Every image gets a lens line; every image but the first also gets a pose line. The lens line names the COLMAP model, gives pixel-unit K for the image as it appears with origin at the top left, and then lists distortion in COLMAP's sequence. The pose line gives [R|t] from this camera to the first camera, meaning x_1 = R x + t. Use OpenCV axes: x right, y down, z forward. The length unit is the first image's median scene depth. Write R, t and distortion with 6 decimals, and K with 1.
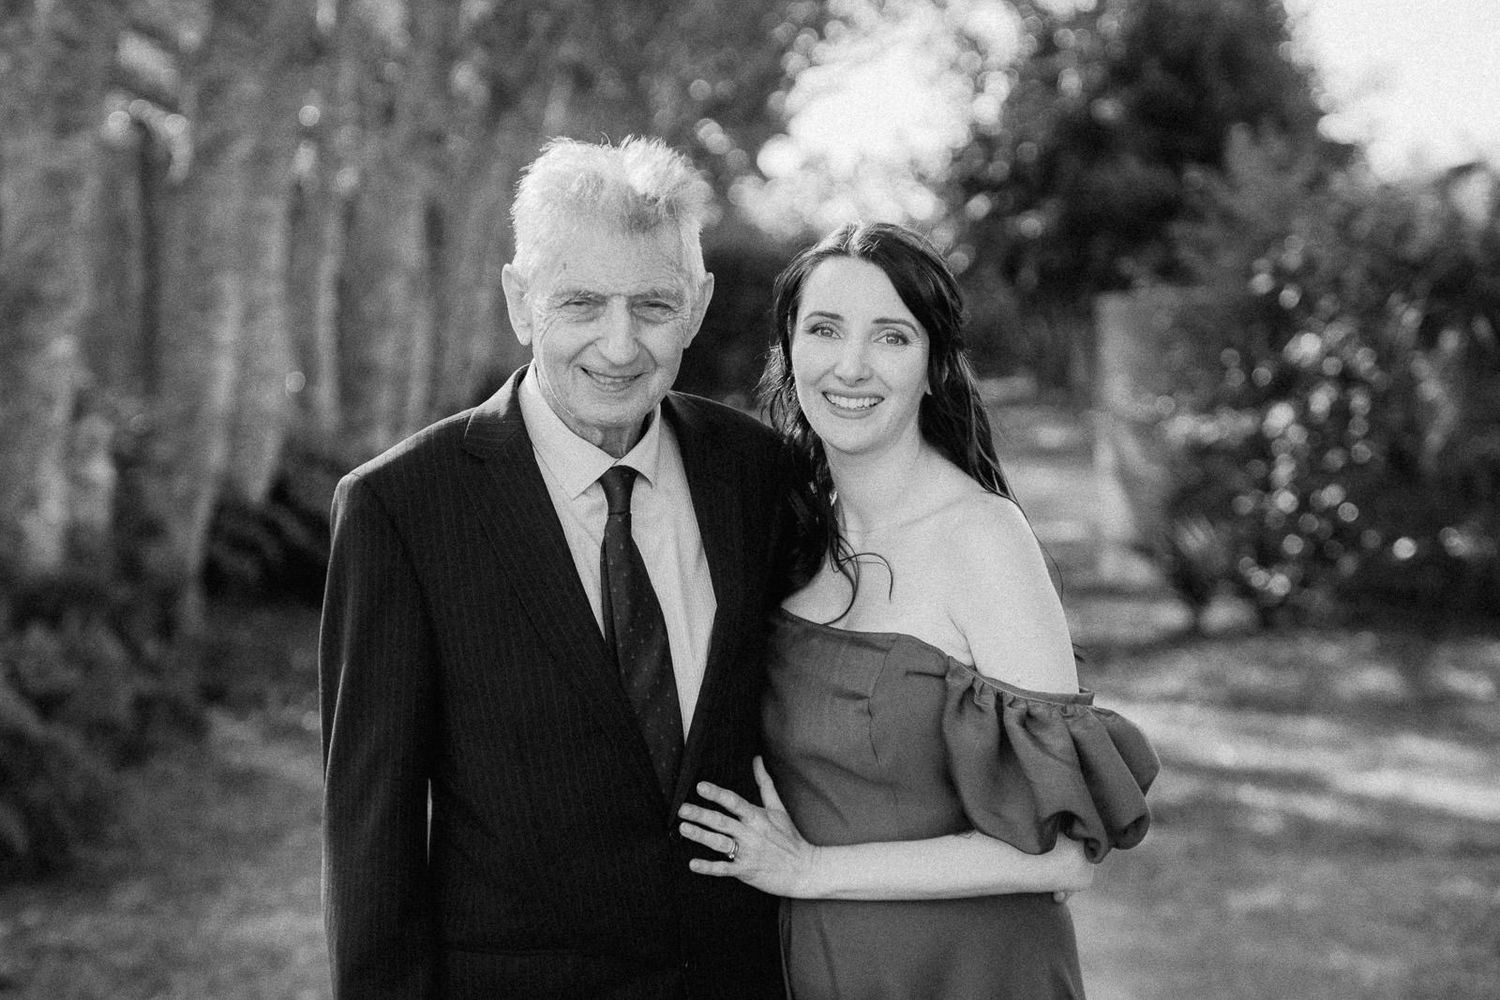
lens RADIAL K [[2932.4, 0, 750.0], [0, 2932.4, 500.0], [0, 0, 1]] dist [0.020295, 0.347691]
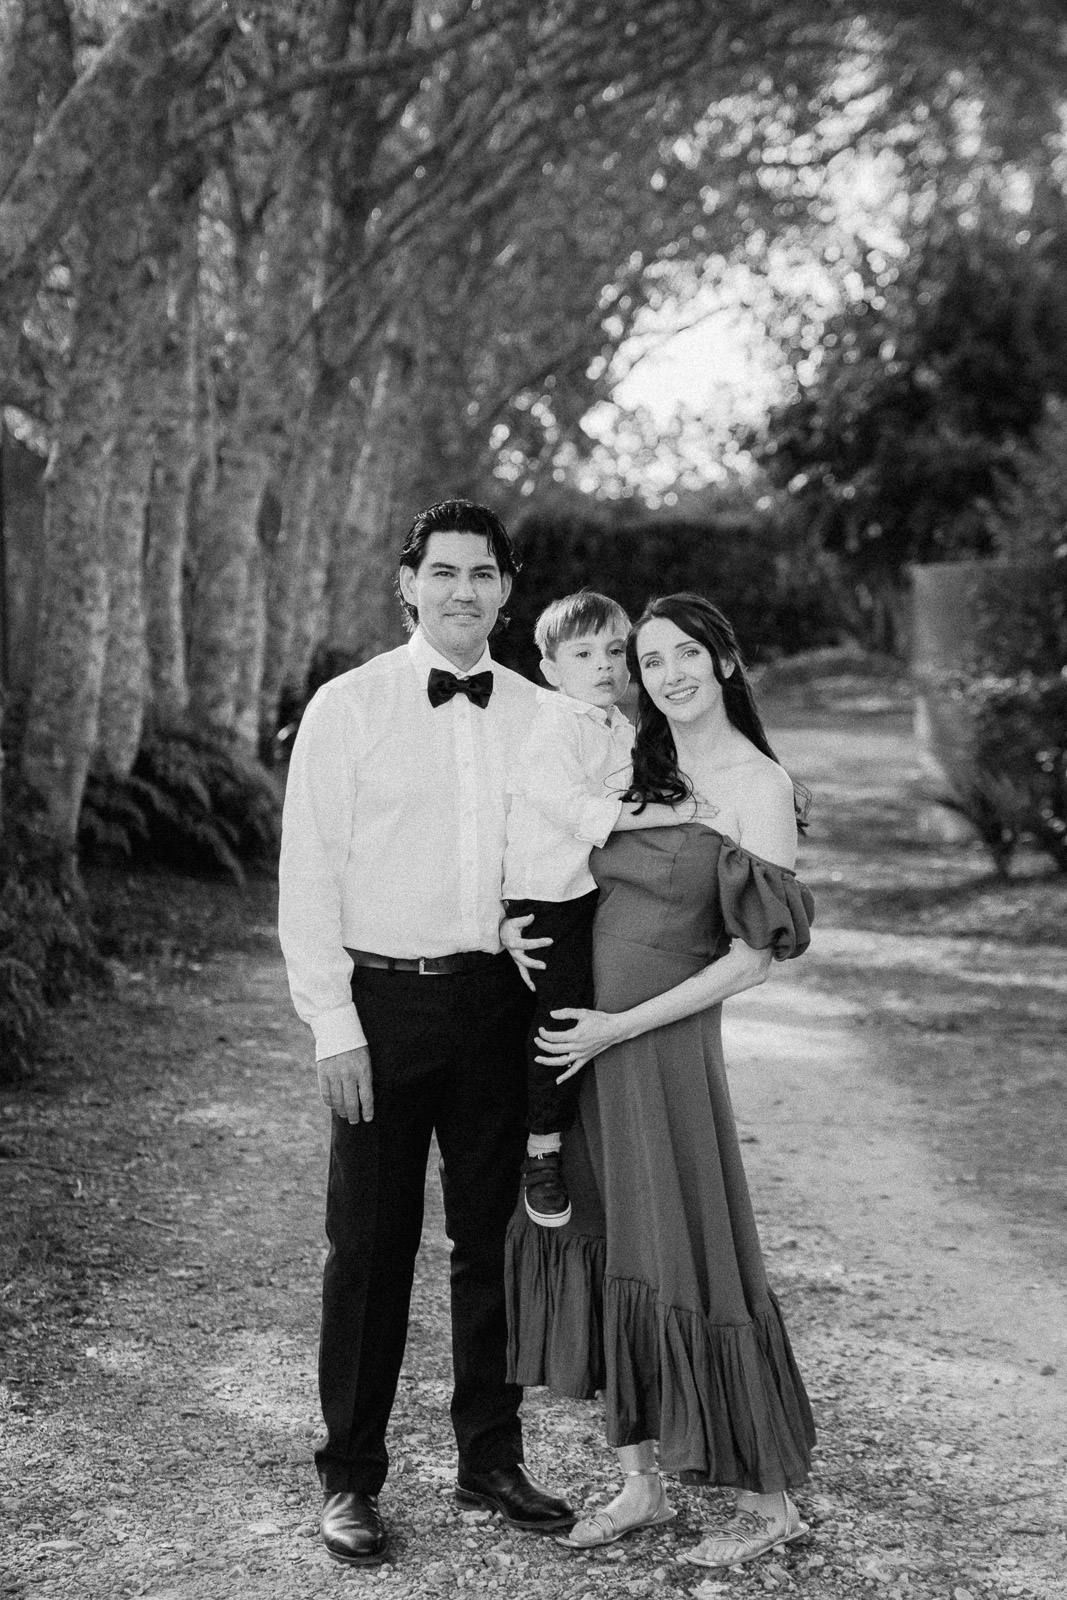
lens RADIAL K [[3127.9, 0, 533.5], [0, 3127.9, 800.0], [0, 0, 1]] dist [0.020295, 0.347691]
pose [[0.999774, -0.018271, -0.010844, -0.006539], [0.018343, 0.999810, 0.006623, 0.004910], [0.010721, -0.006821, 0.999919, -0.142840]]
